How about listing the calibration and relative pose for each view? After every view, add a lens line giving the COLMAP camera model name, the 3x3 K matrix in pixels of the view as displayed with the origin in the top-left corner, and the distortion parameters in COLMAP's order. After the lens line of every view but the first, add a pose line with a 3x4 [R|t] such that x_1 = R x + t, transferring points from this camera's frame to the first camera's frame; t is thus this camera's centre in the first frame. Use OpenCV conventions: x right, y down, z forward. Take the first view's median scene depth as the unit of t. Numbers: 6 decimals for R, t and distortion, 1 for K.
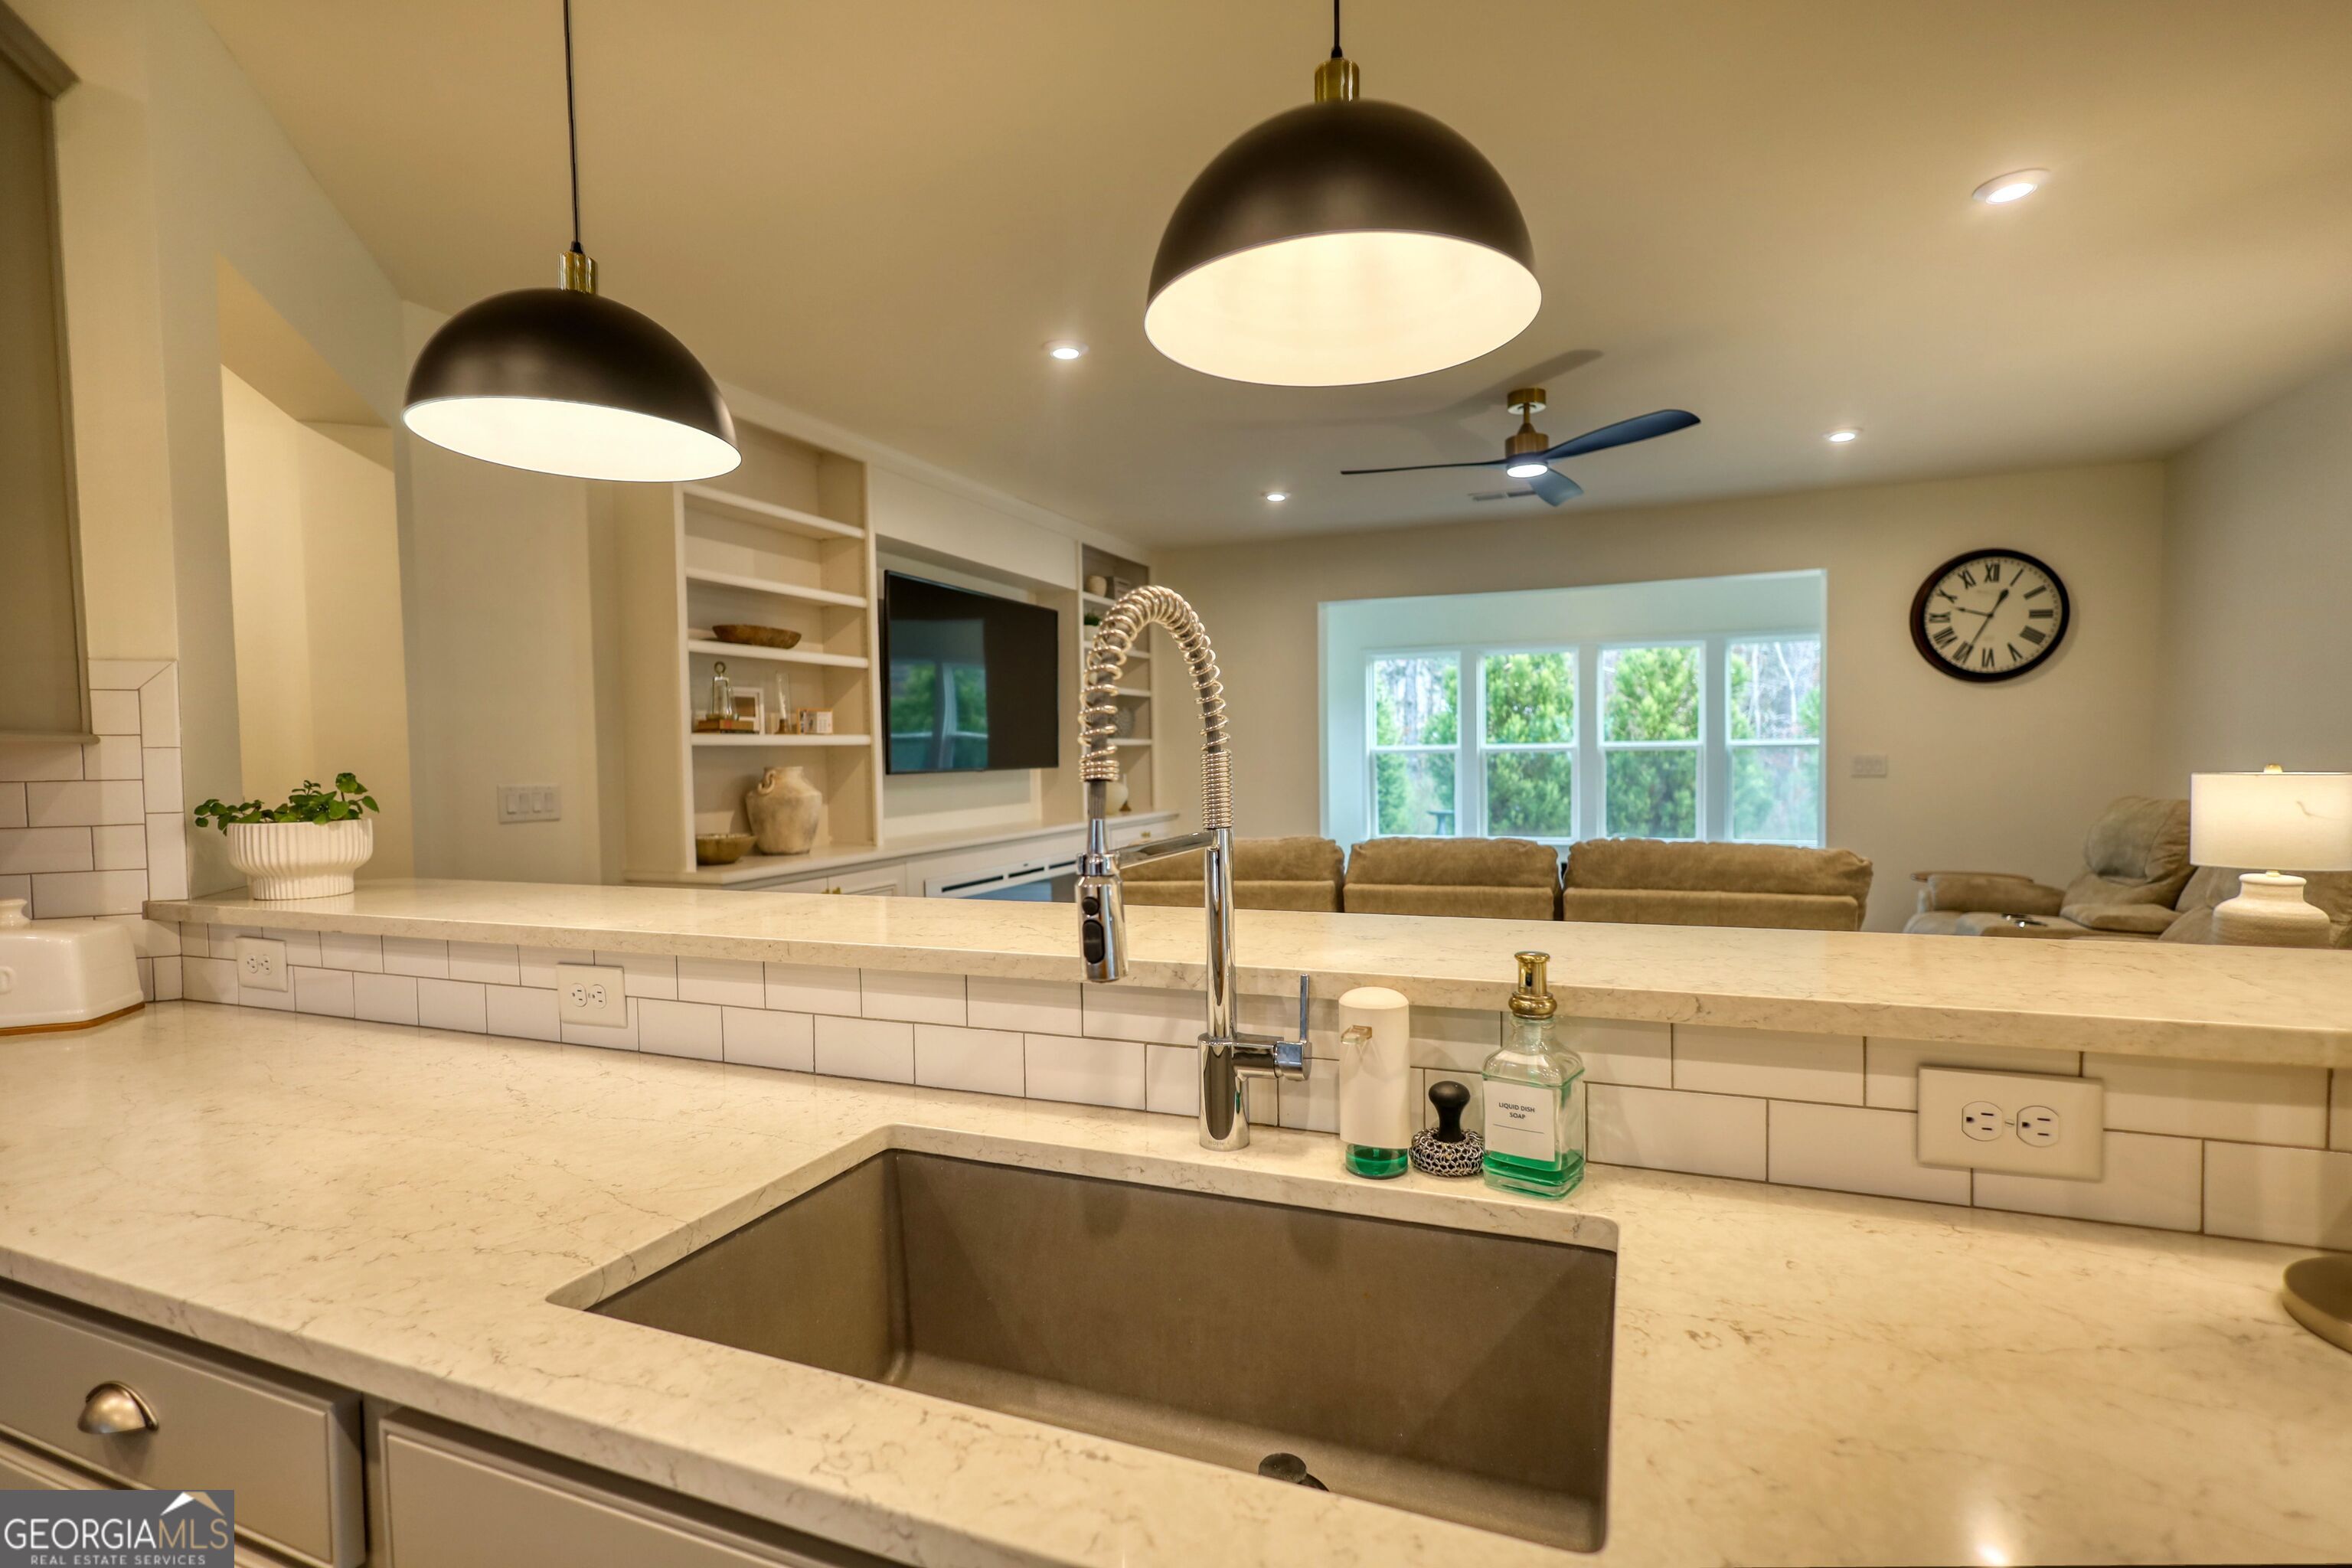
lens RADIAL K [[1098.7, 0, 1177.9], [0, 1098.7, 794.4], [0, 0, 1]] dist [0.000155, -0.000314]
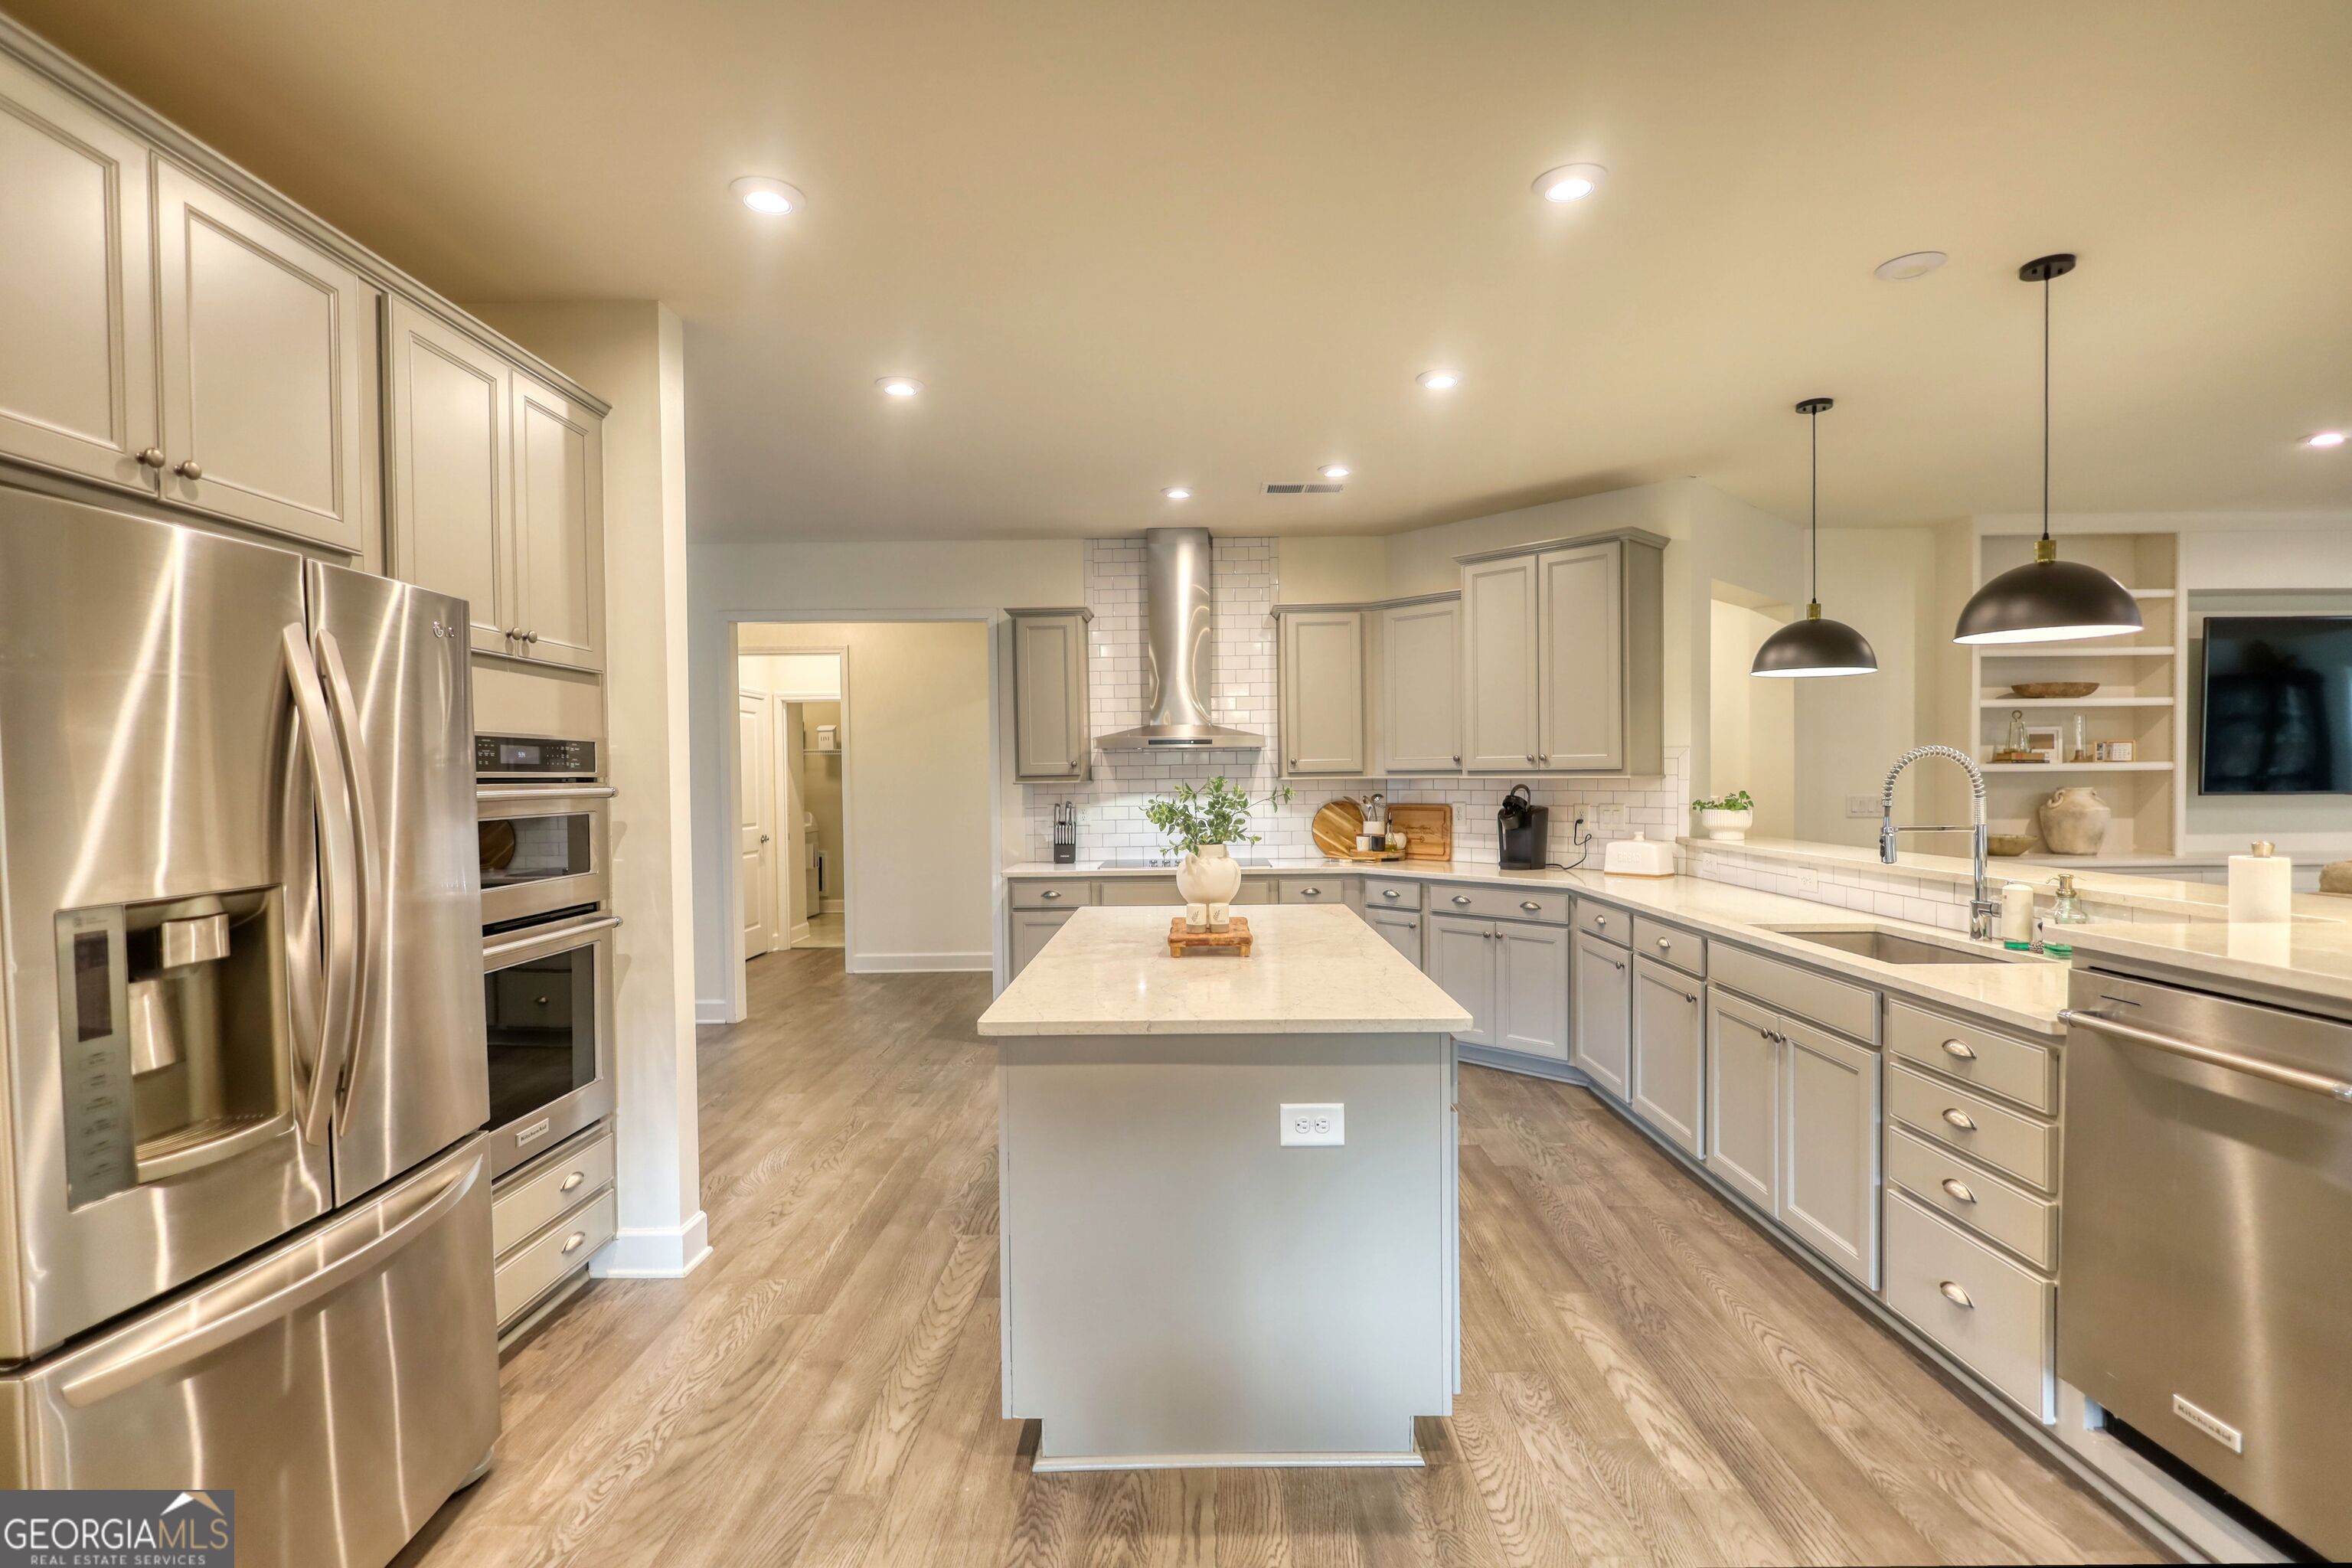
lens RADIAL K [[1098.7, 0, 1177.9], [0, 1098.7, 794.4], [0, 0, 1]] dist [0.000155, -0.000314]
pose [[0.371330, 0.033988, -0.927879, 0.483698], [-0.033521, 0.999169, 0.023184, -0.011980], [0.927896, 0.022494, 0.372161, -0.499726]]
